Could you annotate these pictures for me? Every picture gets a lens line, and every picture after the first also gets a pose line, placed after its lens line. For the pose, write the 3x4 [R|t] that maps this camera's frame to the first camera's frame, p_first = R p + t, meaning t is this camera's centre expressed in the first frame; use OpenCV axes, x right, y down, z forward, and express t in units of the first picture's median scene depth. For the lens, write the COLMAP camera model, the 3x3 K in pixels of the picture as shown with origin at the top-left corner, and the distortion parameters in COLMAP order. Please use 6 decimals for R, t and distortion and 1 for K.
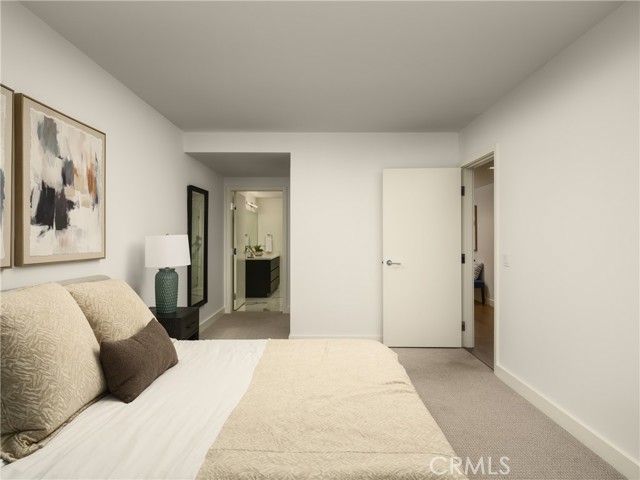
lens RADIAL K [[391.1, 0, 320.1], [0, 391.1, 240.1], [0, 0, 1]] dist [0.001380, 0.000283]
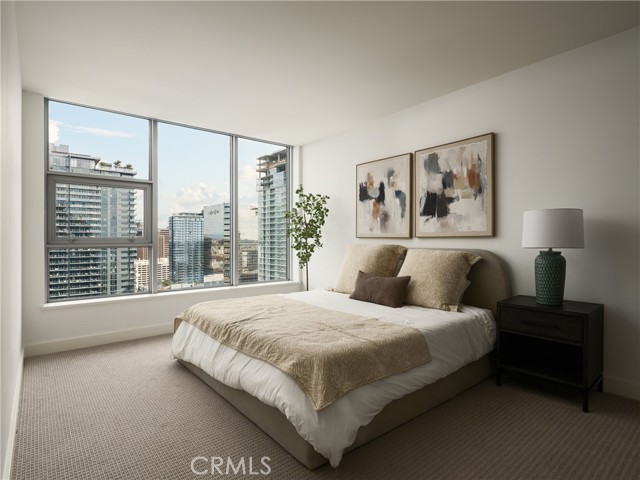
lens RADIAL K [[354.0, 0, 319.0], [0, 354.0, 239.2], [0, 0, 1]] dist [-0.003204, -0.000103]
pose [[-0.783957, -0.004342, -0.620800, 0.634863], [-0.003169, 0.999991, -0.002992, 0.069912], [0.620807, -0.000378, -0.783963, 1.813364]]
